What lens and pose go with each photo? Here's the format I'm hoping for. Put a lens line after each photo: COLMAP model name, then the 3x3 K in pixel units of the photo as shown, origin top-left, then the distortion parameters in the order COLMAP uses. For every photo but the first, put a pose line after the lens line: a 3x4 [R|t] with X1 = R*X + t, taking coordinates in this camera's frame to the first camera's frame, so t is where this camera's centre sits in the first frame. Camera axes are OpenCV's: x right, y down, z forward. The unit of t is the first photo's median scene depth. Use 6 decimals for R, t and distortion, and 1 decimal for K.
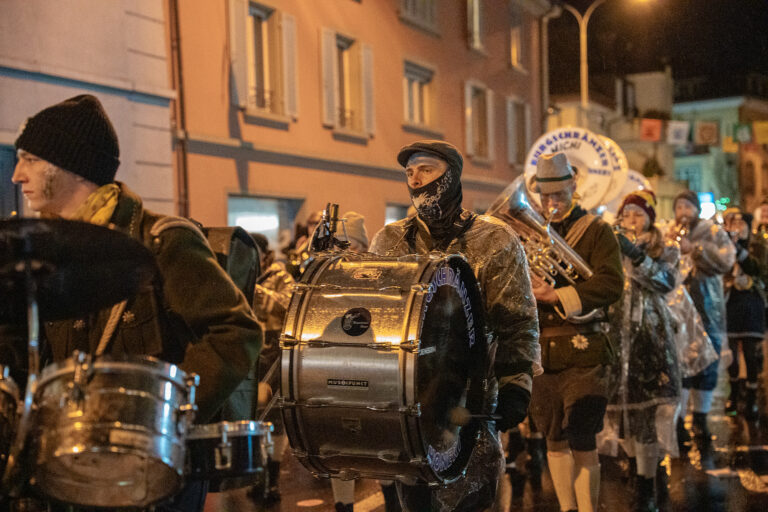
lens RADIAL K [[1260.4, 0, 385.6], [0, 1260.4, 259.3], [0, 0, 1]] dist [0.263249, 0.000000]
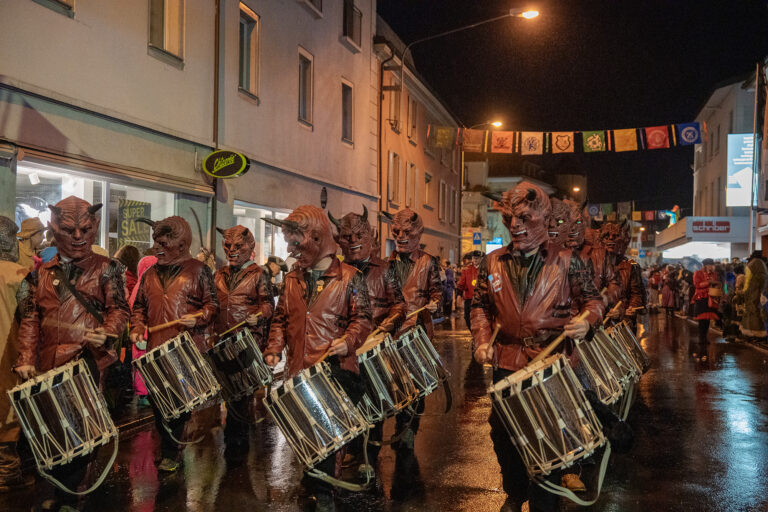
lens RADIAL K [[970.5, 0, 380.7], [0, 970.5, 258.5], [0, 0, 1]] dist [0.133361, 0.000000]
pose [[0.985171, 0.051849, 0.163555, -0.329465], [-0.049474, 0.998603, -0.018564, 0.012381], [-0.164289, 0.010197, 0.986360, -0.554556]]
